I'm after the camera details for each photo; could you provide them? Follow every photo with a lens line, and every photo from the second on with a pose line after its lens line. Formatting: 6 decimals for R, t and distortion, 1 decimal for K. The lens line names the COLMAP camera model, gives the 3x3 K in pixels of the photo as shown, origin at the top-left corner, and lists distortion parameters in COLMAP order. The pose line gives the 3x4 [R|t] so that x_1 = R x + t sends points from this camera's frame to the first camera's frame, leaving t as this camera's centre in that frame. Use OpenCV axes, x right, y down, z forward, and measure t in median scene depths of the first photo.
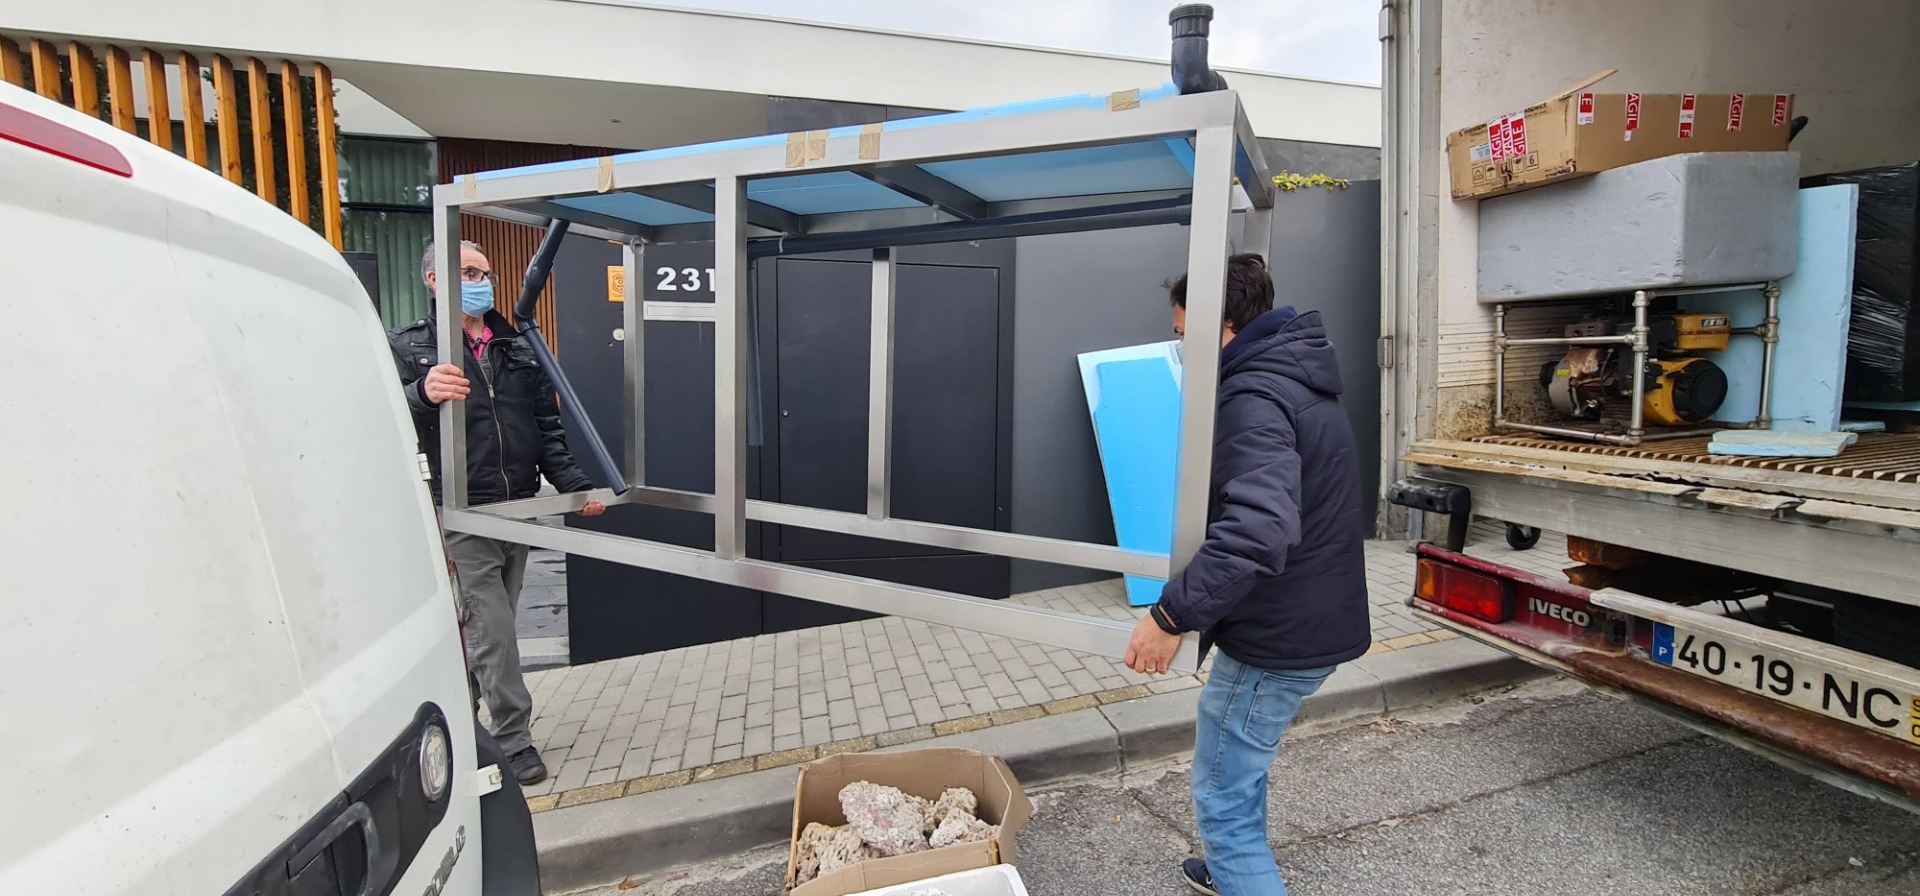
lens RADIAL K [[776.4, 0, 995.0], [0, 776.4, 436.9], [0, 0, 1]] dist [-0.000425, 0.000237]
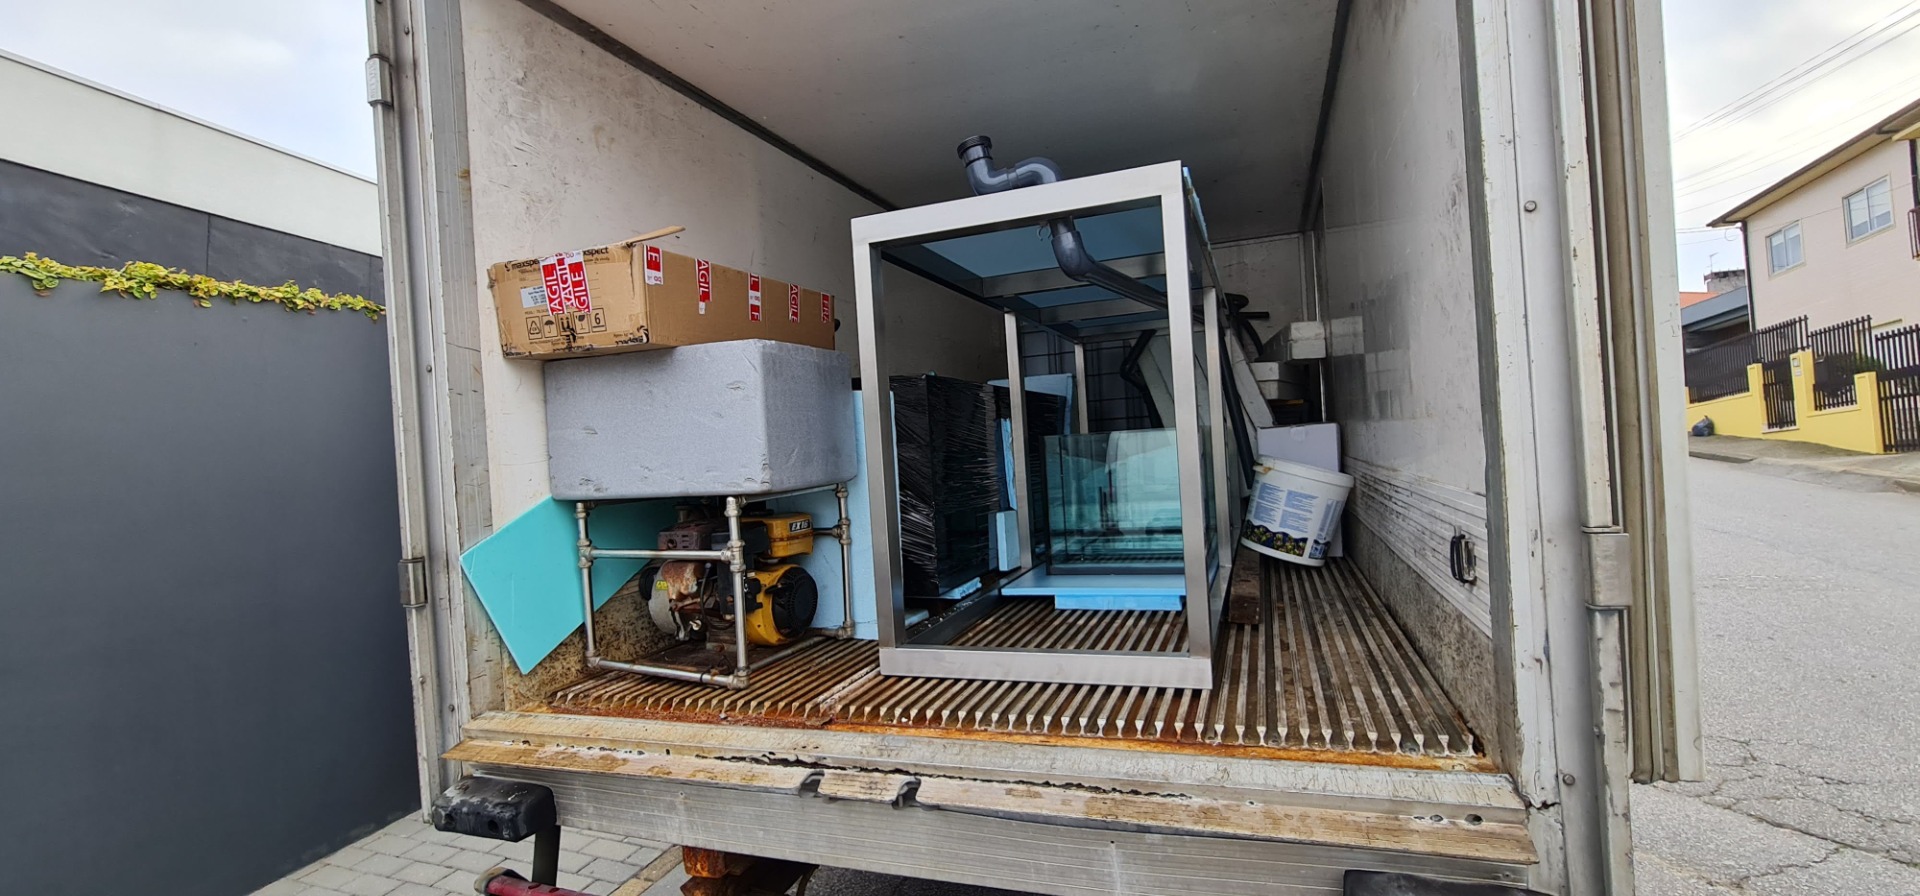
lens RADIAL K [[776.4, 0, 955.6], [0, 776.4, 469.2], [0, 0, 1]] dist [-0.000425, 0.000237]
pose [[0.566619, -0.003826, 0.823971, 0.280147], [0.116487, 0.990318, -0.075506, -0.120902], [-0.815704, 0.138765, 0.561579, 0.330247]]
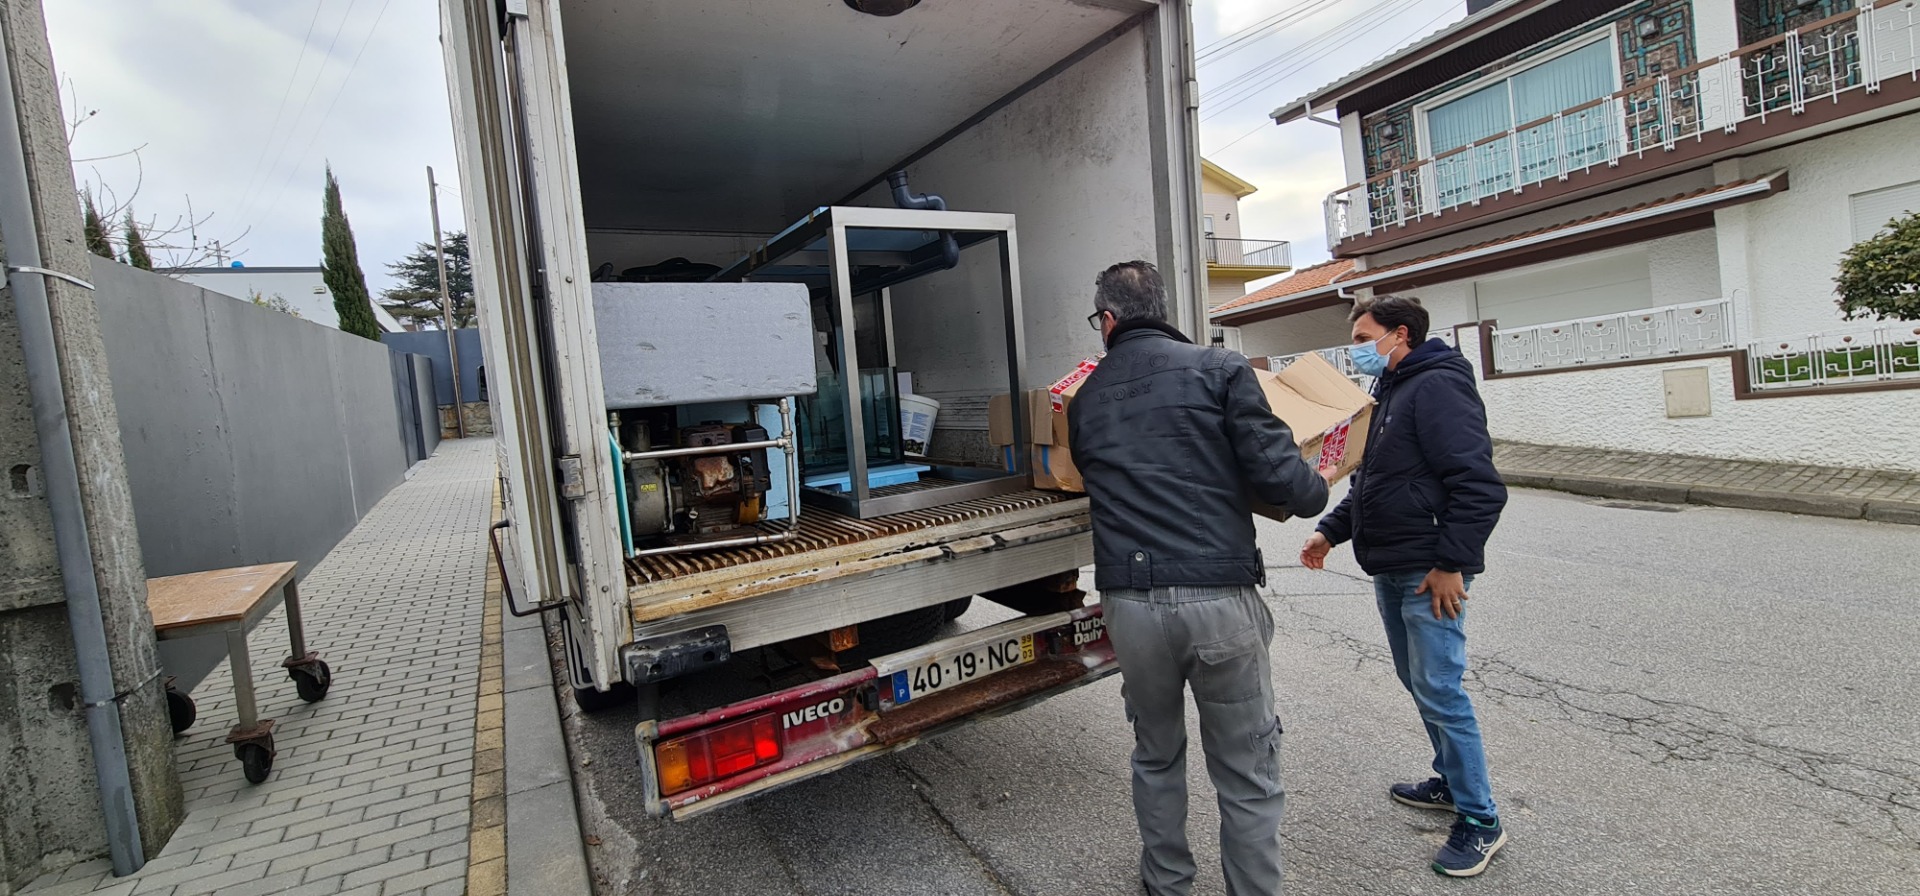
lens RADIAL K [[776.4, 0, 955.8], [0, 776.4, 452.1], [0, 0, 1]] dist [-0.000425, 0.000237]
pose [[-0.249056, -0.020991, 0.968262, -0.276405], [0.188216, 0.979655, 0.069651, -0.136675], [-0.950024, 0.199589, -0.240038, 0.985200]]
